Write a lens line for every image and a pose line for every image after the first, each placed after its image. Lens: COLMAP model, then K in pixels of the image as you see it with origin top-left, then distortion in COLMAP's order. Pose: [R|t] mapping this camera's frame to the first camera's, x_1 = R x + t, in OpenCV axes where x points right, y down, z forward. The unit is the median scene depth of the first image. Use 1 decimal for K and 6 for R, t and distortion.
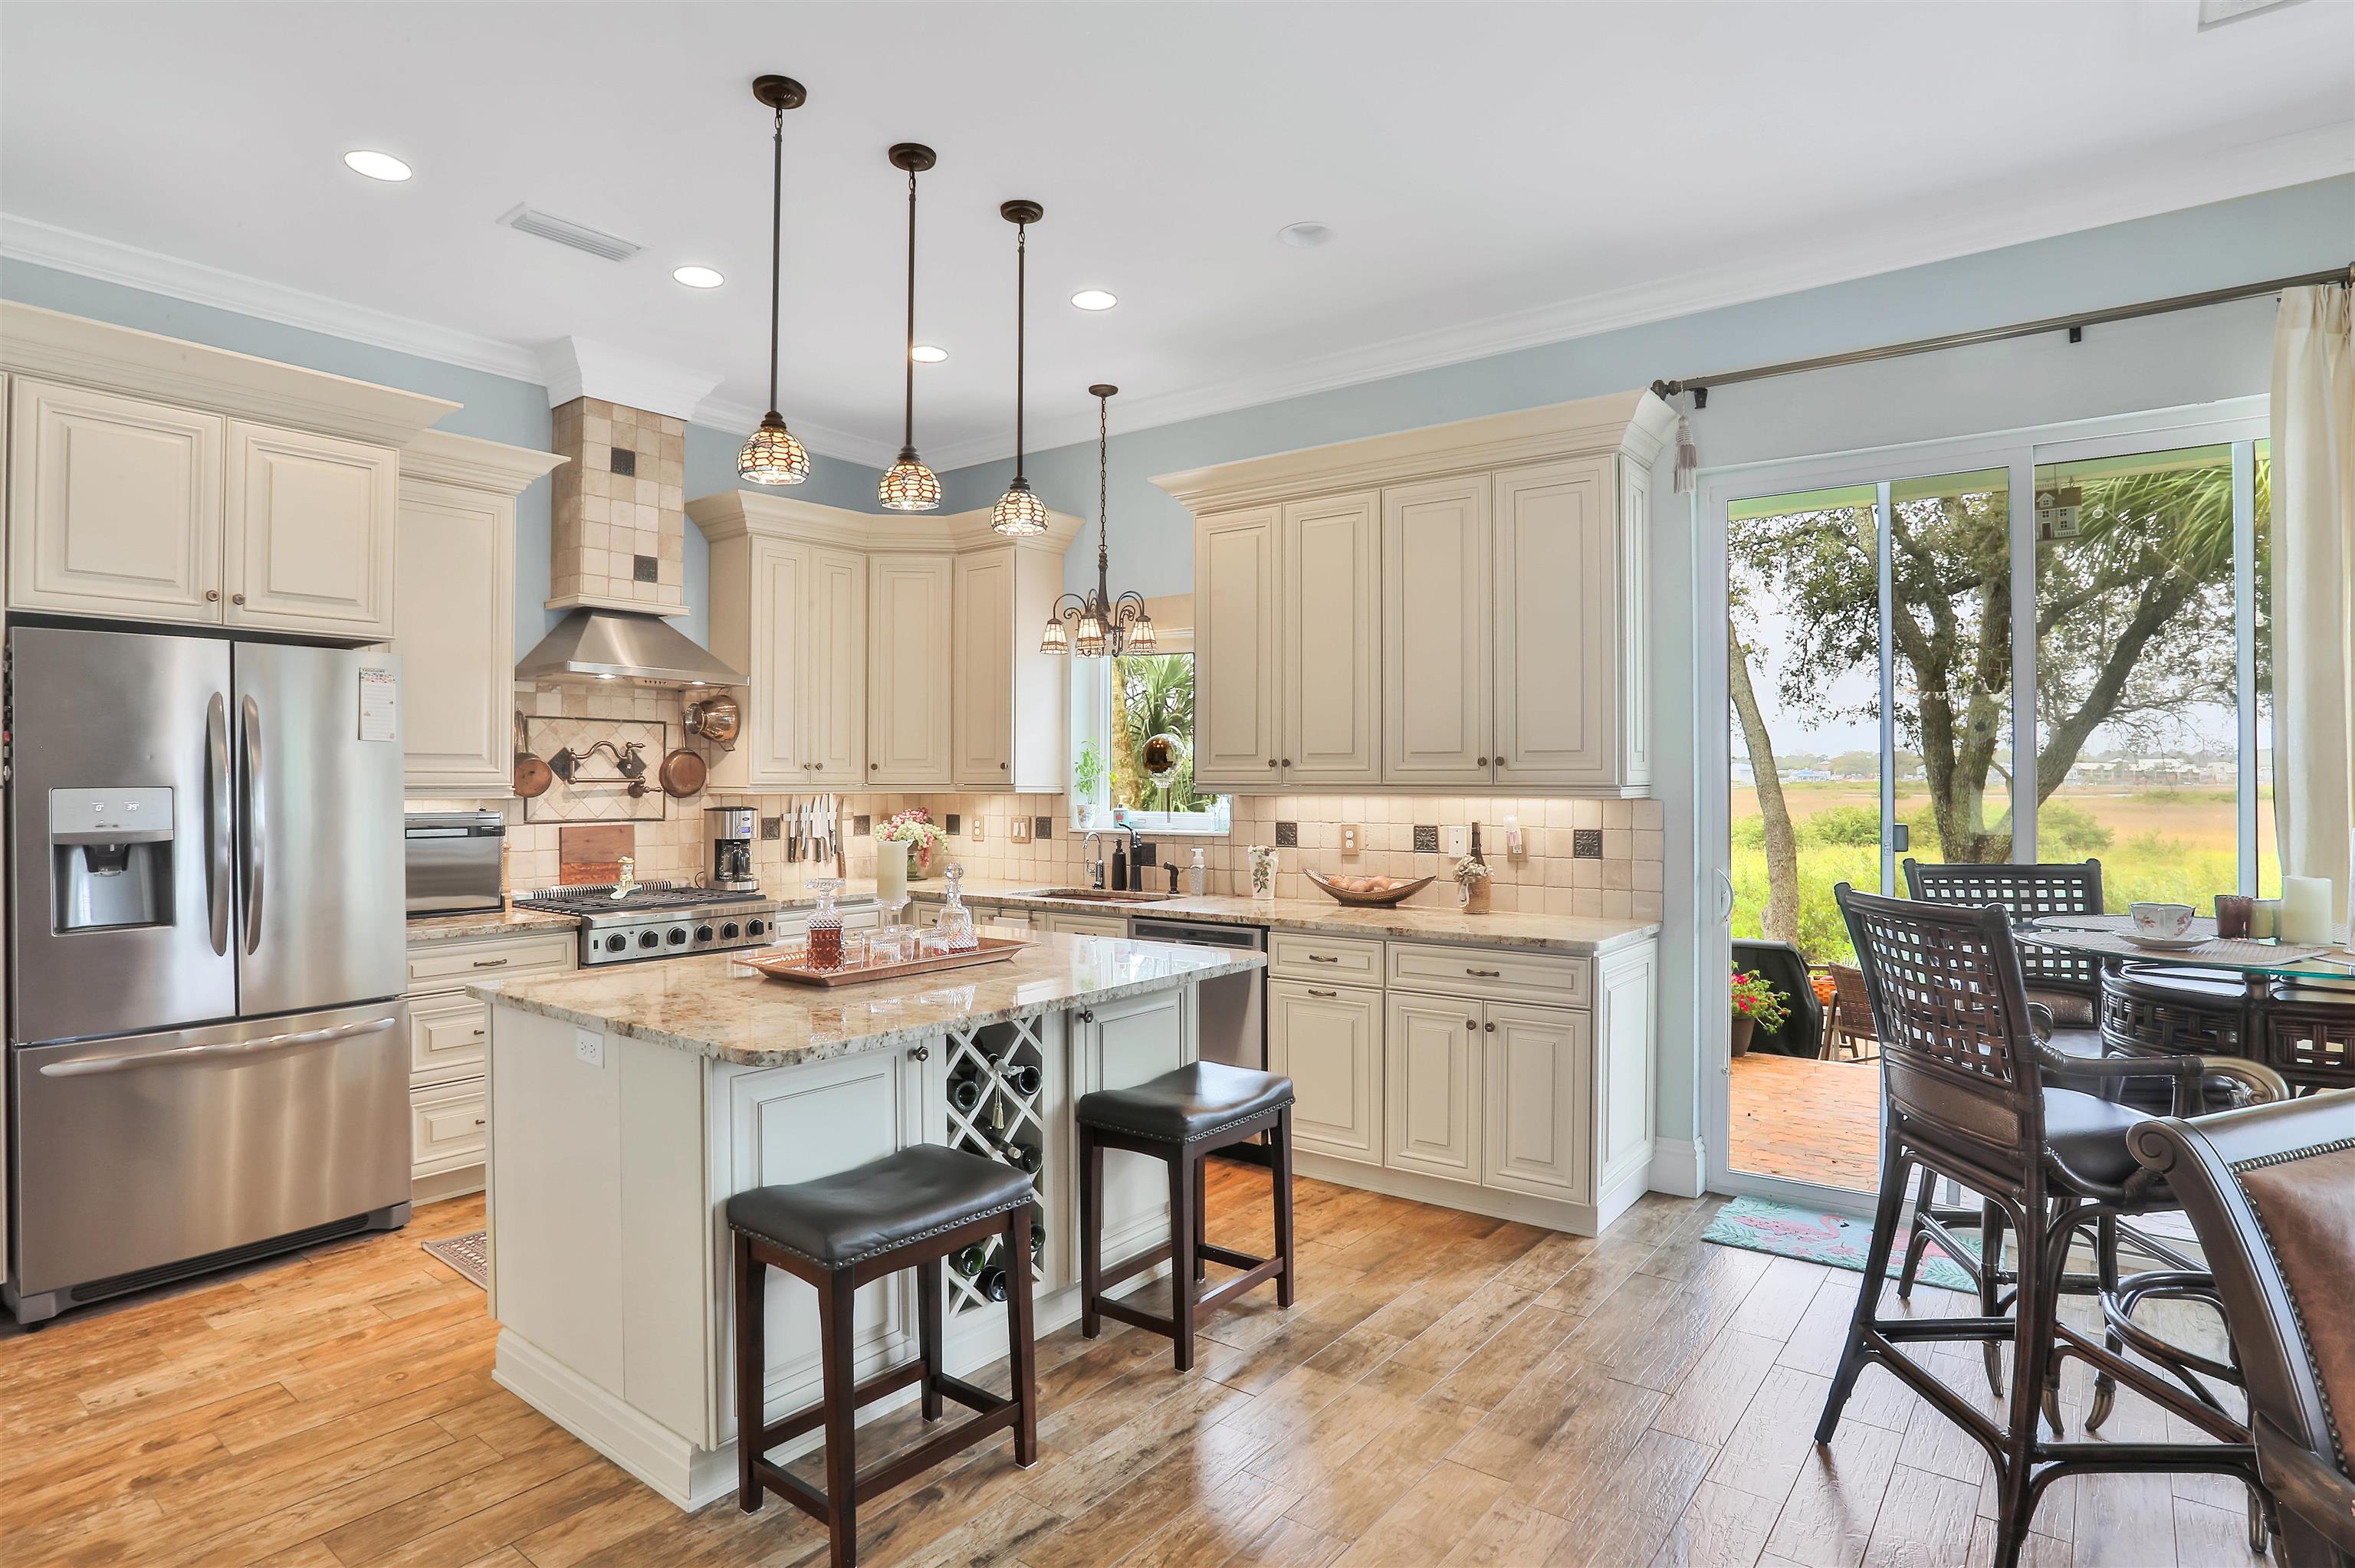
lens RADIAL K [[1240.4, 0, 1184.1], [0, 1240.4, 794.0], [0, 0, 1]] dist [-0.060564, 0.025929]
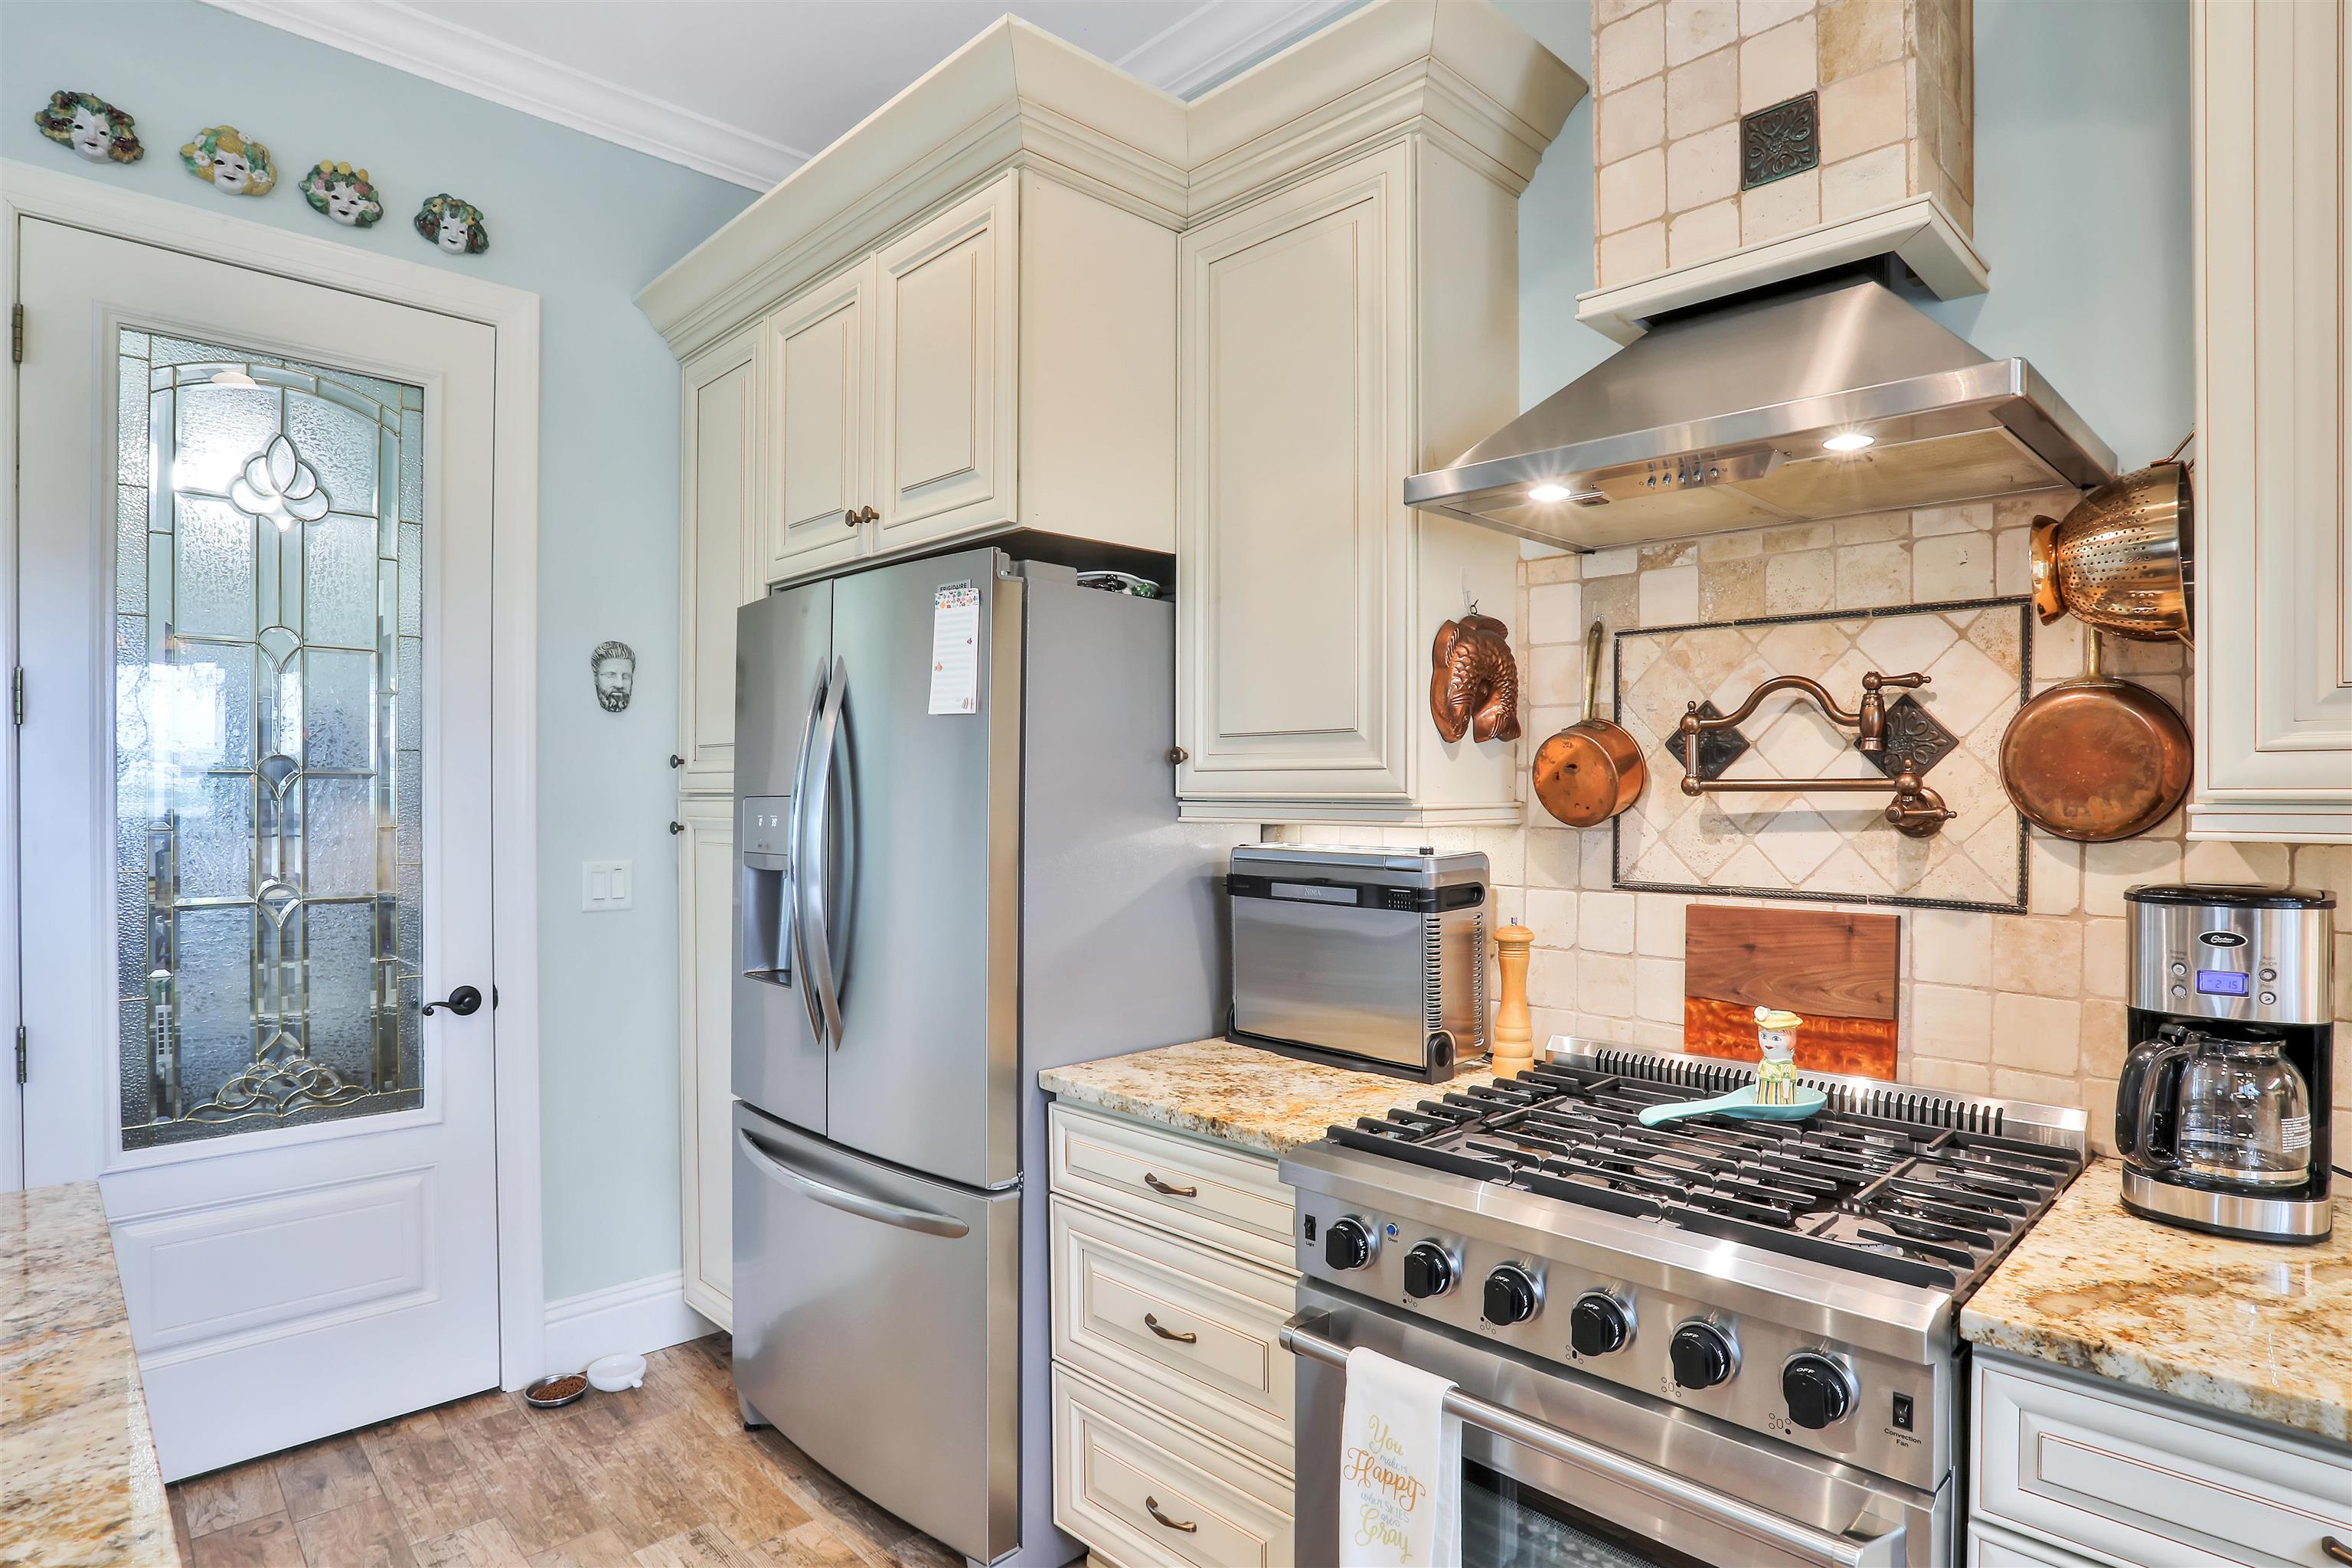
lens RADIAL K [[1239.0, 0, 1182.5], [0, 1239.0, 794.0], [0, 0, 1]] dist [-0.060564, 0.025929]
pose [[-0.153405, 0.007225, -0.988137, -0.093808], [-0.009408, 0.999917, 0.008771, -0.010091], [0.988119, 0.010642, -0.153324, 0.893725]]
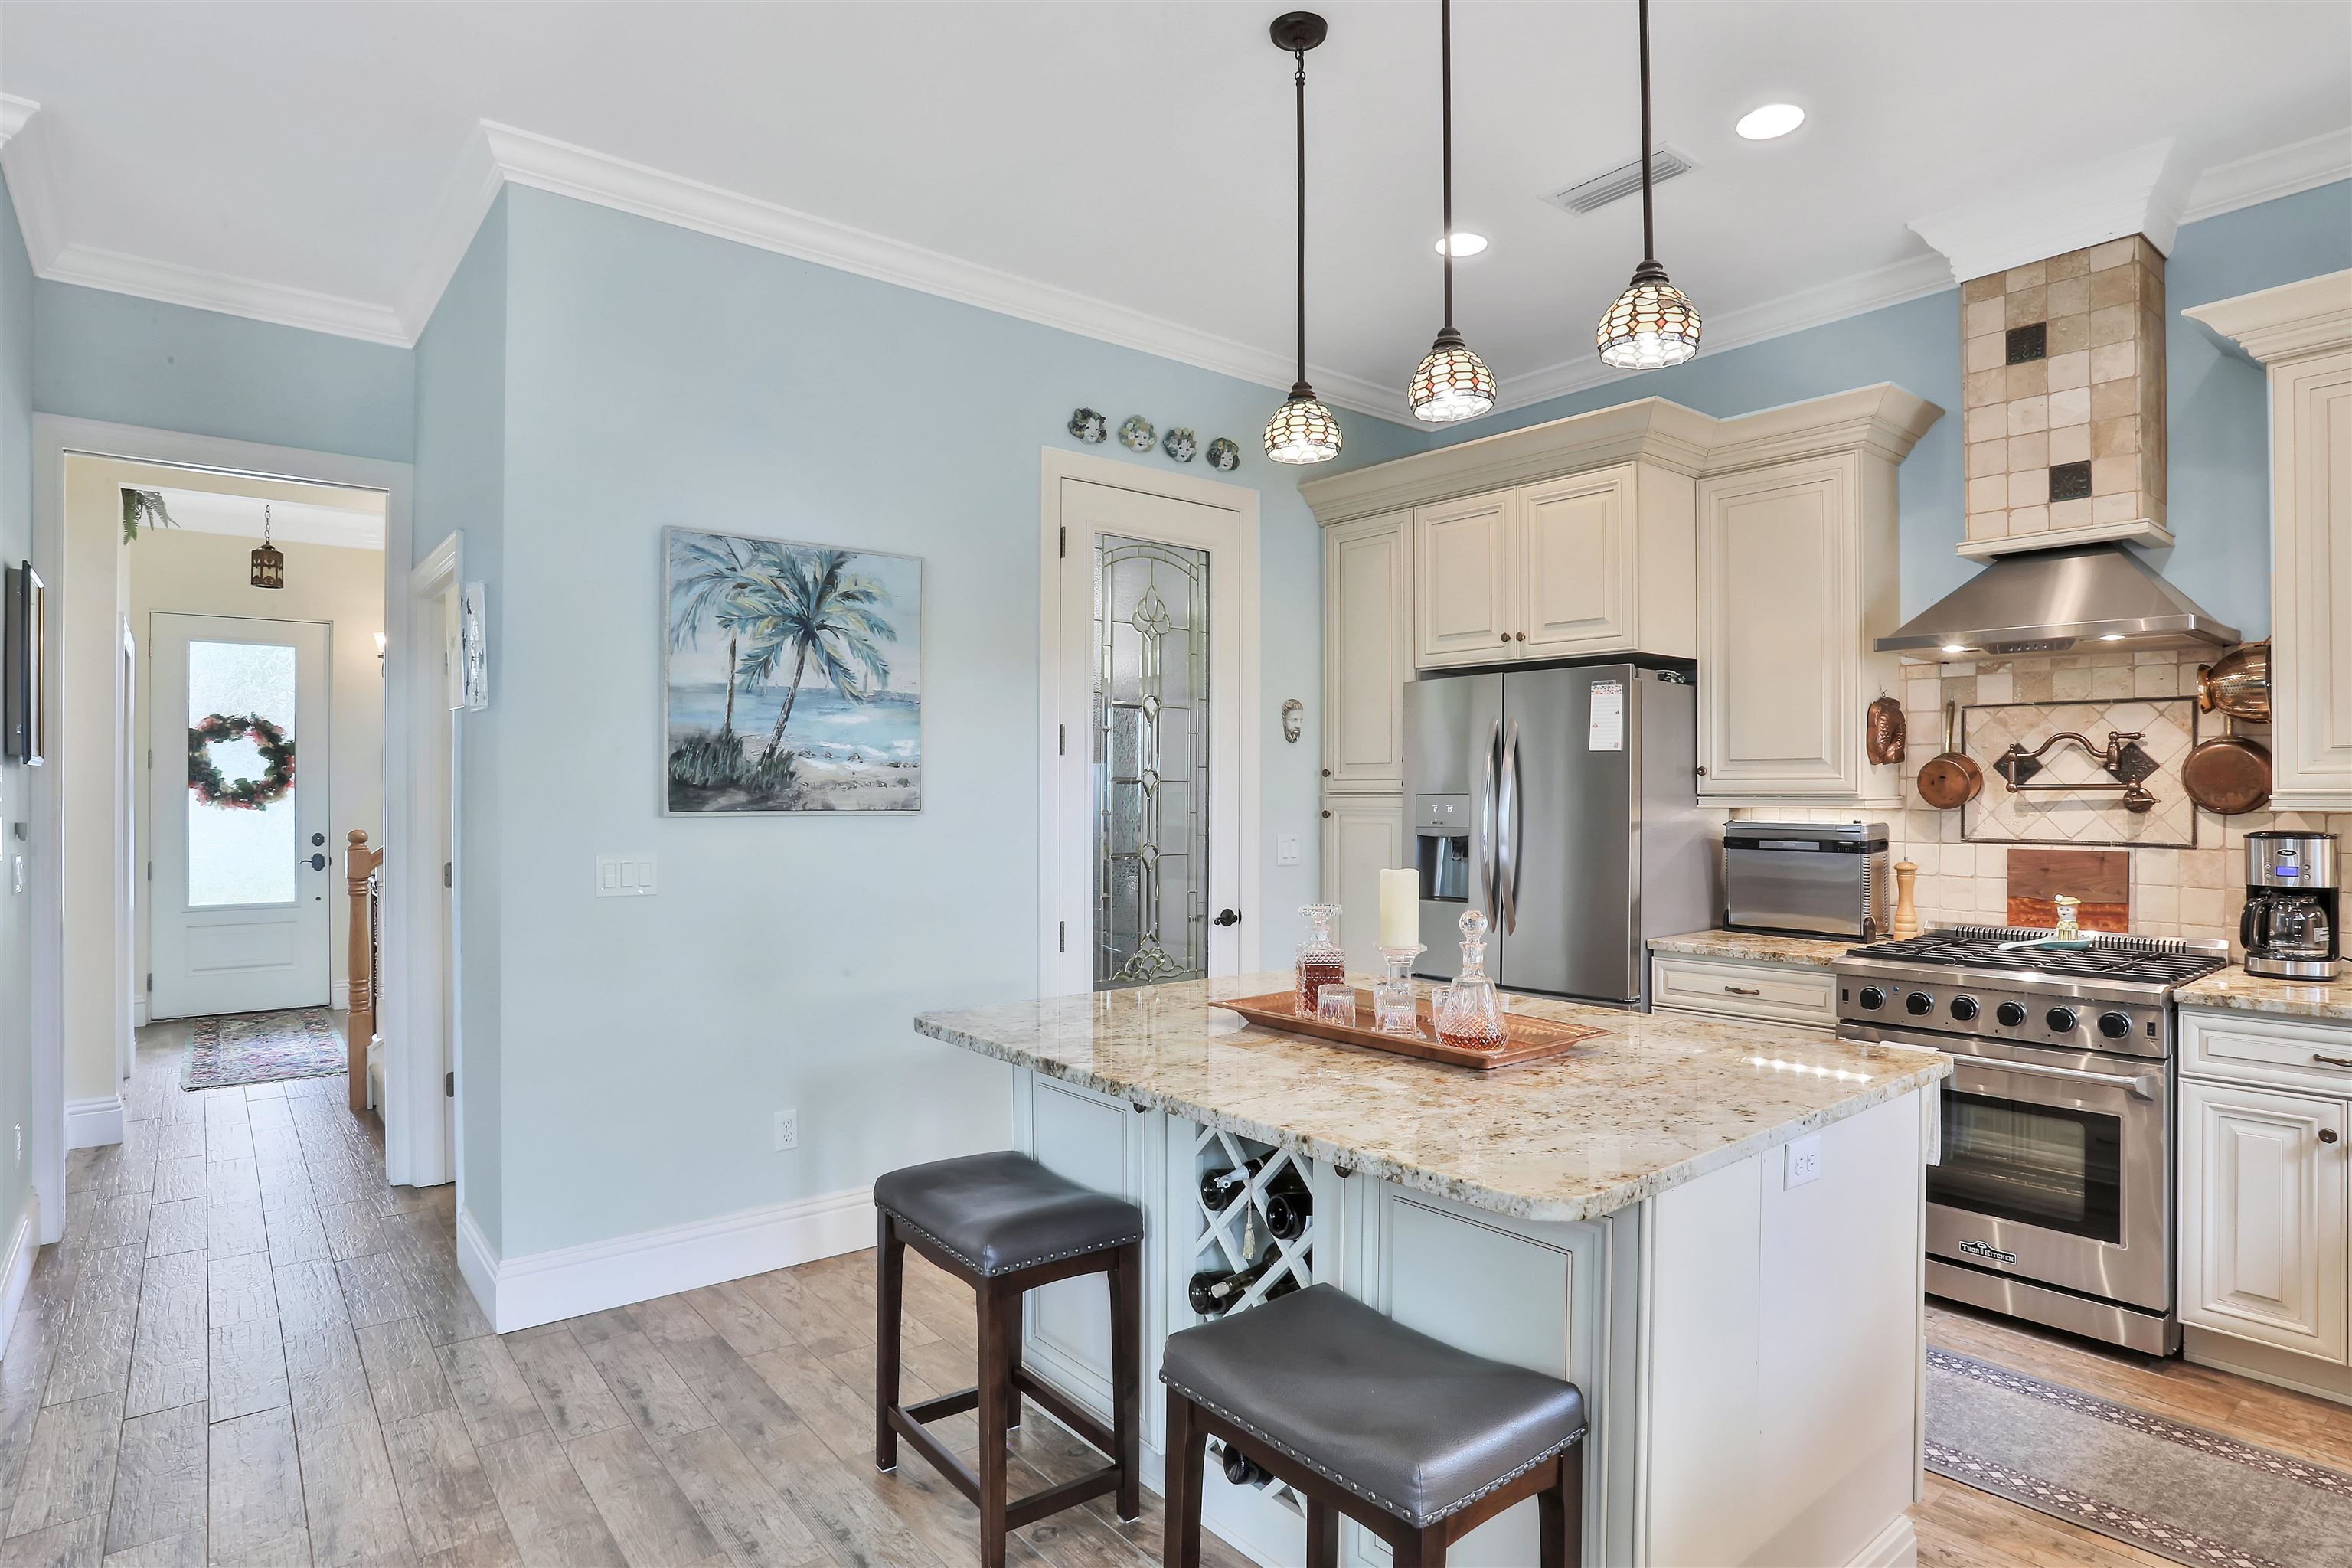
lens RADIAL K [[1273.3, 0, 1175.4], [0, 1273.3, 778.6], [0, 0, 1]] dist [-0.058764, 0.034481]
pose [[-0.227531, -0.005924, -0.973753, 0.359680], [-0.008233, 0.999957, -0.004160, -0.008839], [0.973736, 0.007070, -0.227570, 0.668983]]
